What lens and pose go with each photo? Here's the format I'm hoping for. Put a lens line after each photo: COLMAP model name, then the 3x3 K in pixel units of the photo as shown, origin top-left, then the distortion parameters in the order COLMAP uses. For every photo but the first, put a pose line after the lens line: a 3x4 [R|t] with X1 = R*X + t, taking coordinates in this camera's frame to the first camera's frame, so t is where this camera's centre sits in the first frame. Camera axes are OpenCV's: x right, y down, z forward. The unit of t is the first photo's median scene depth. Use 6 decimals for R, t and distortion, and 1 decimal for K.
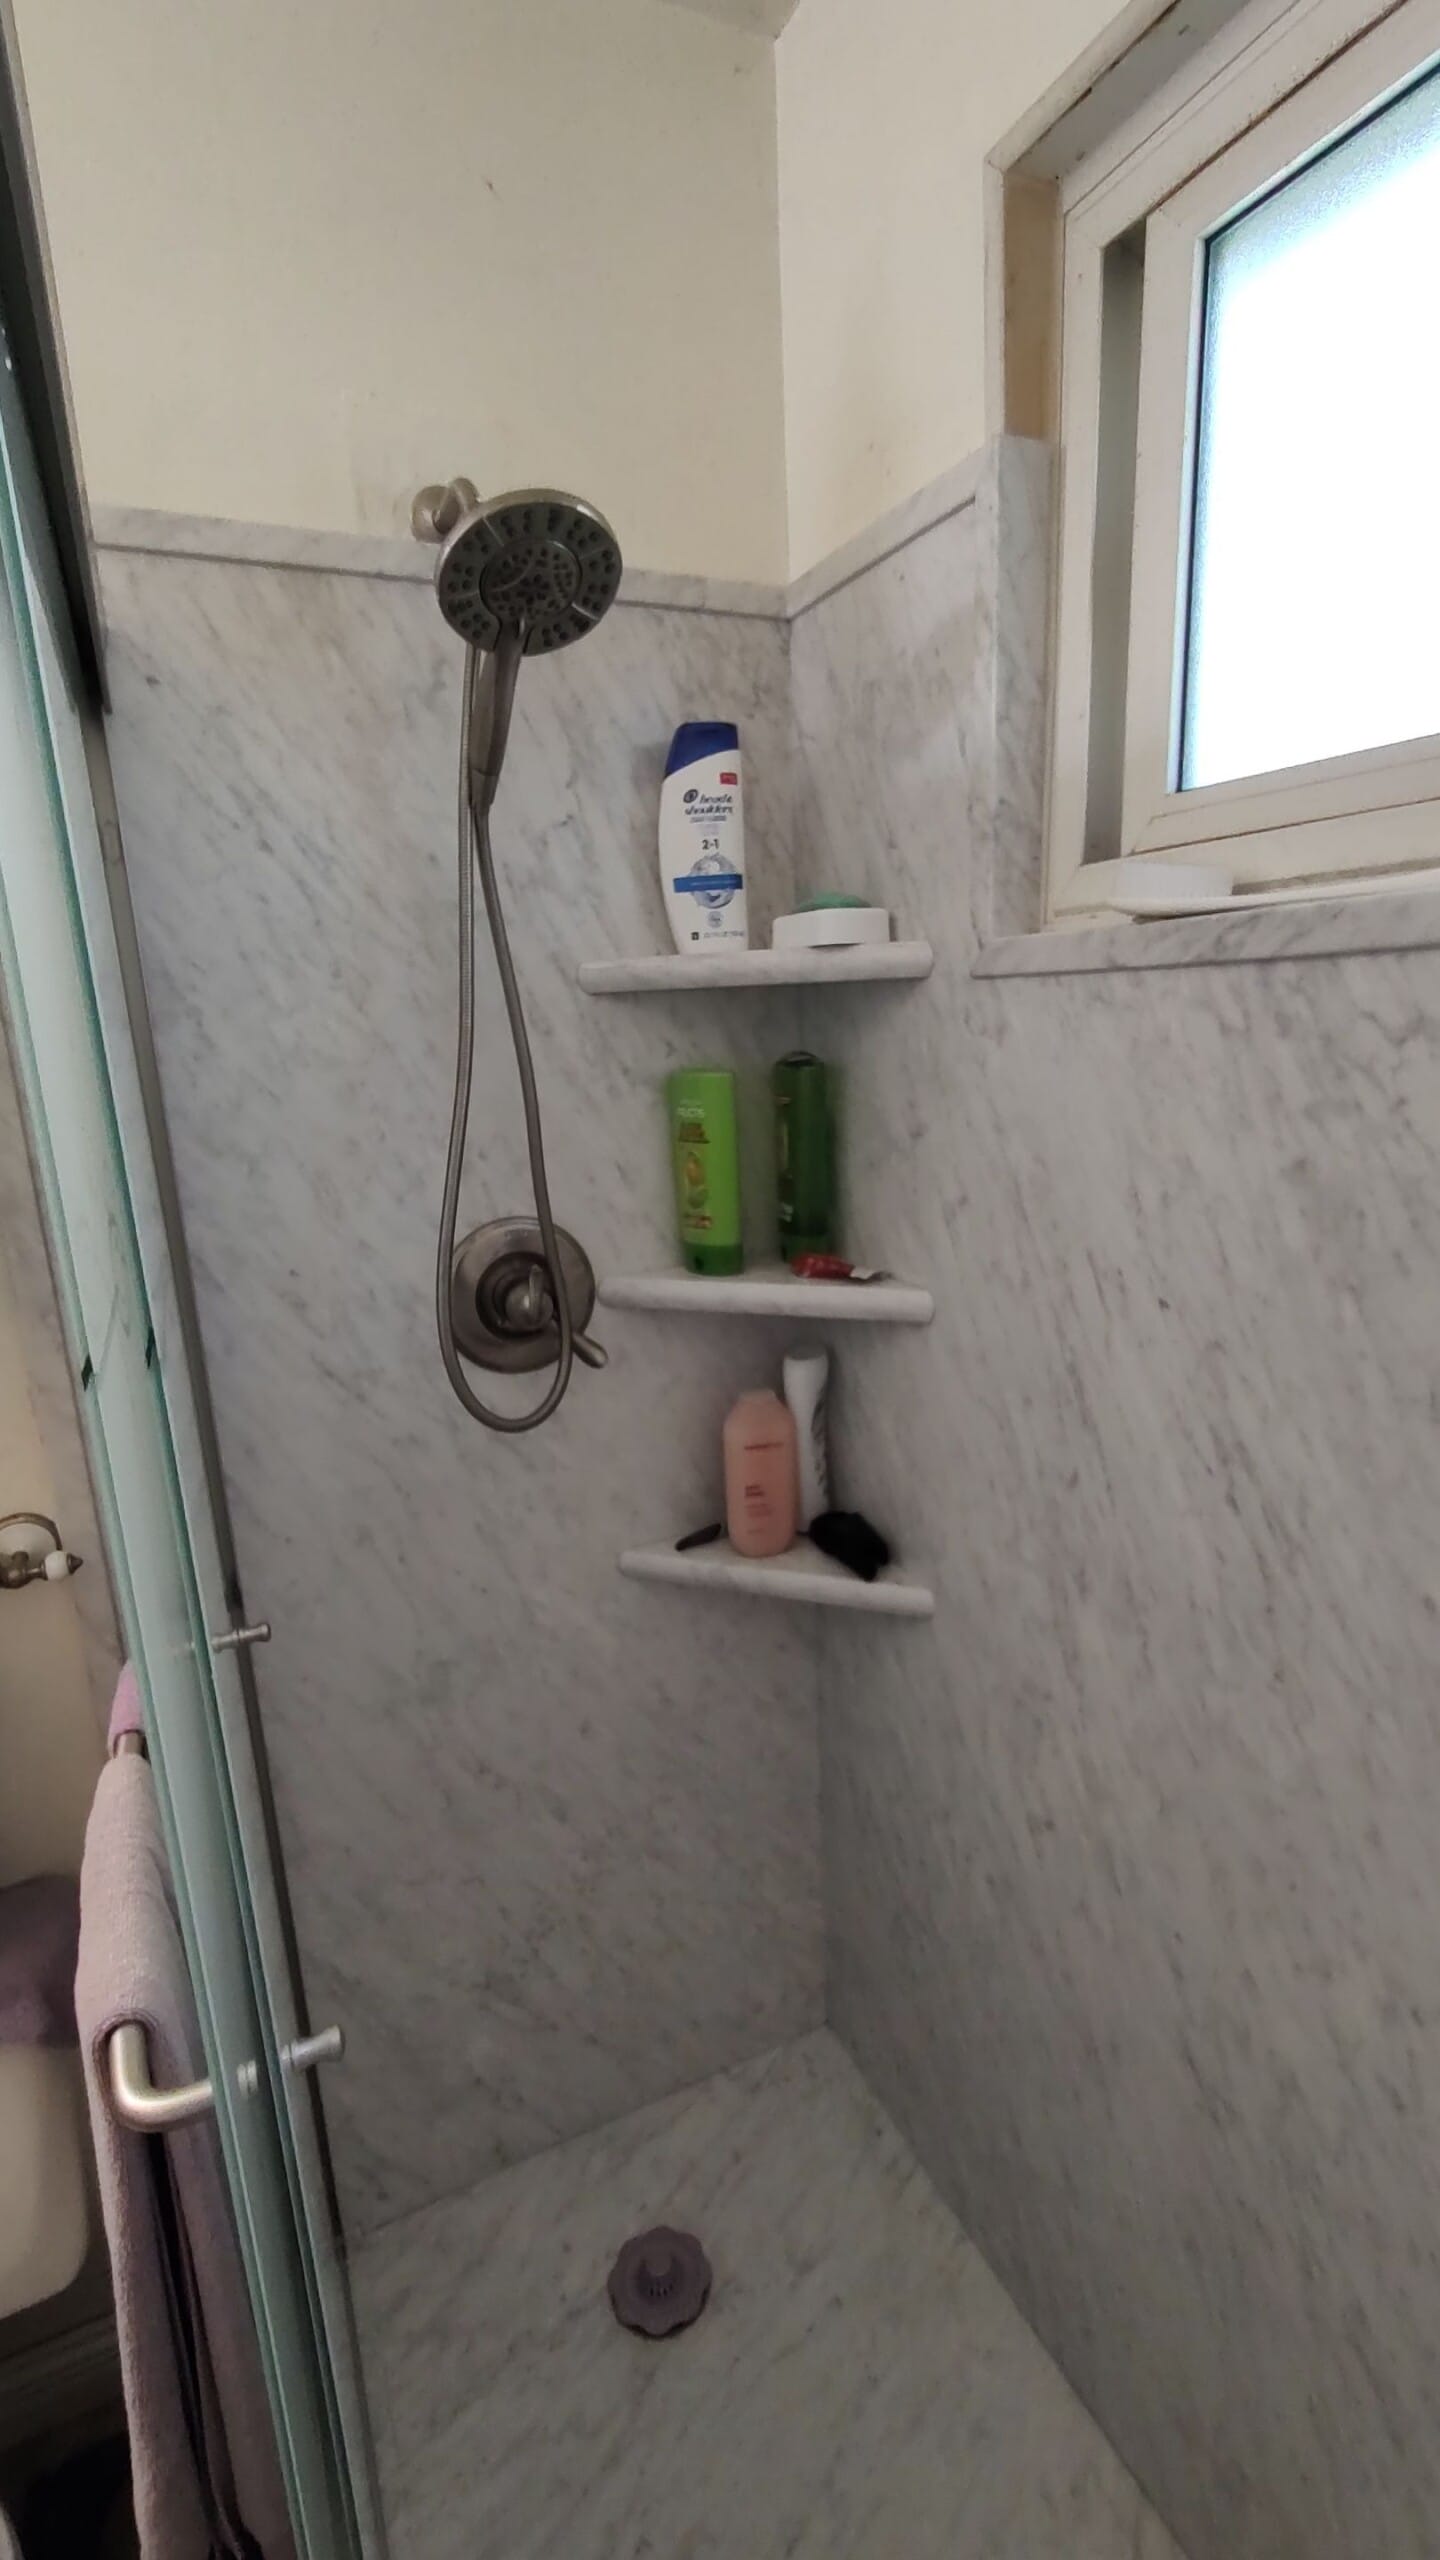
lens RADIAL K [[1155.0, 0, 720.0], [0, 1155.0, 1280.0], [0, 0, 1]] dist [-0.002738, -0.003868]
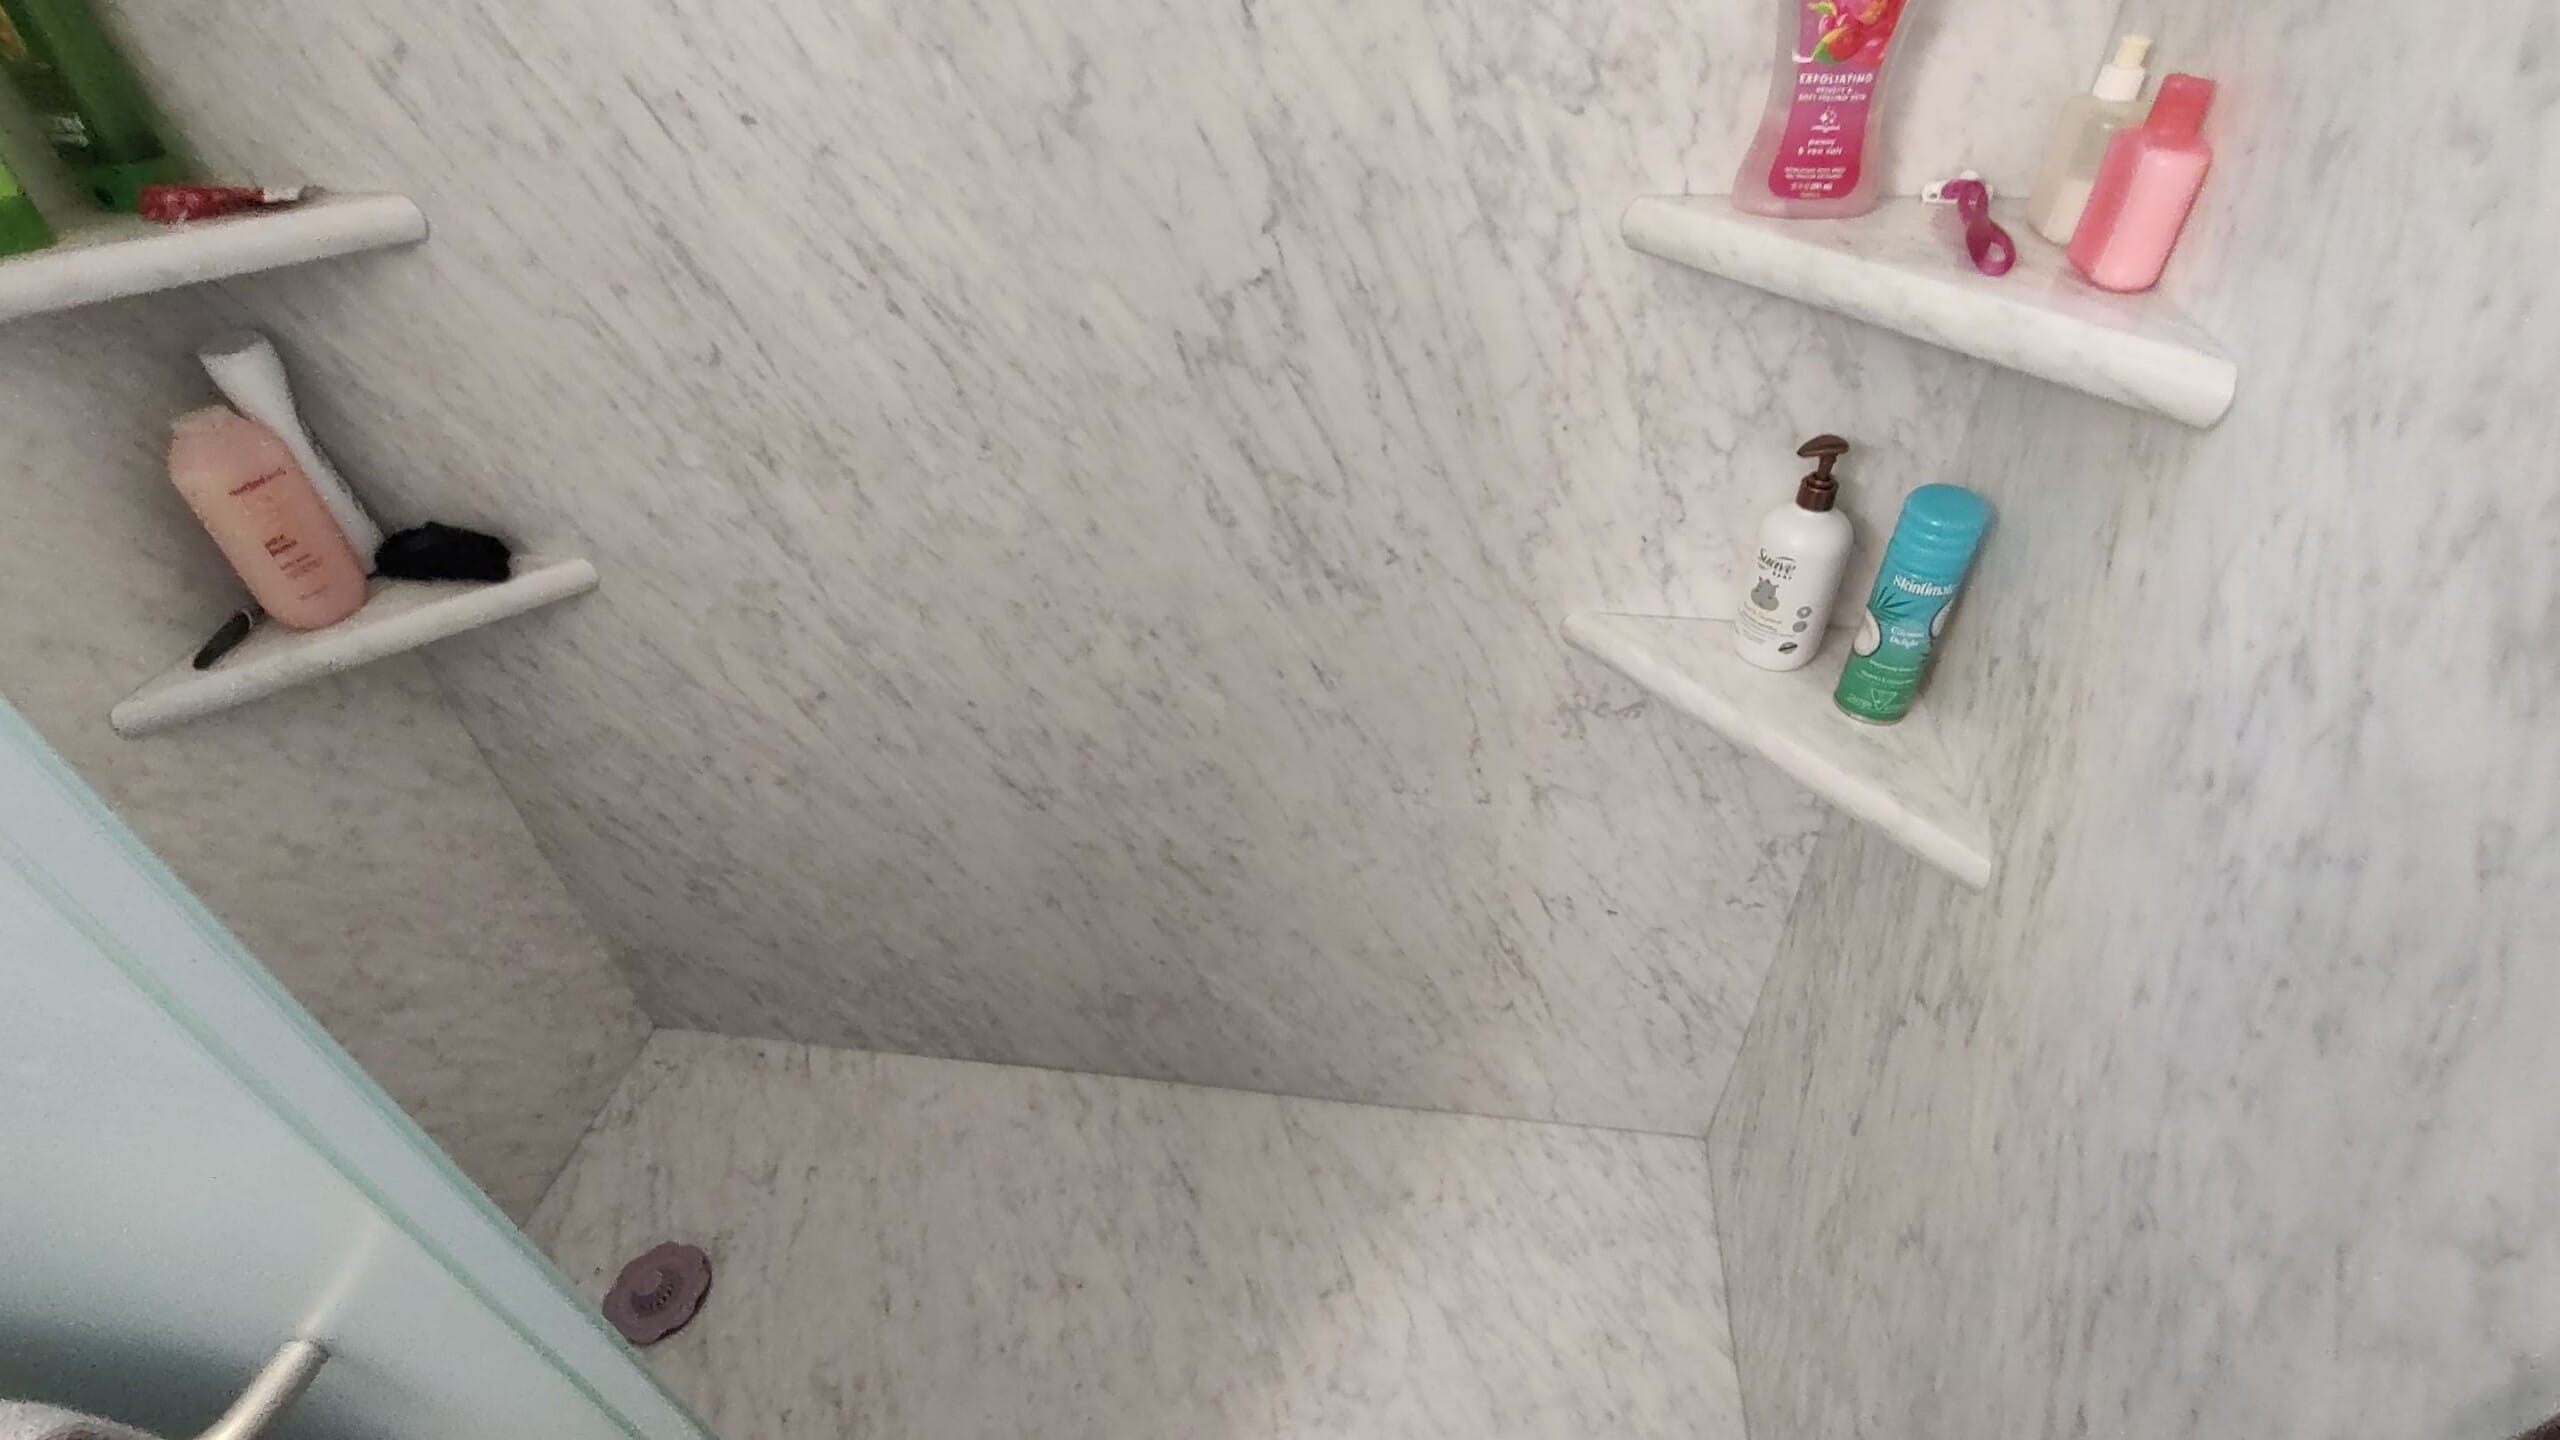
lens RADIAL K [[1155.0, 0, 1280.0], [0, 1155.0, 720.0], [0, 0, 1]] dist [-0.002738, -0.003868]
pose [[0.547671, -0.506904, 0.665661, -0.194795], [0.194898, 0.850989, 0.487680, 0.050092], [-0.813678, -0.137352, 0.564857, 0.045568]]
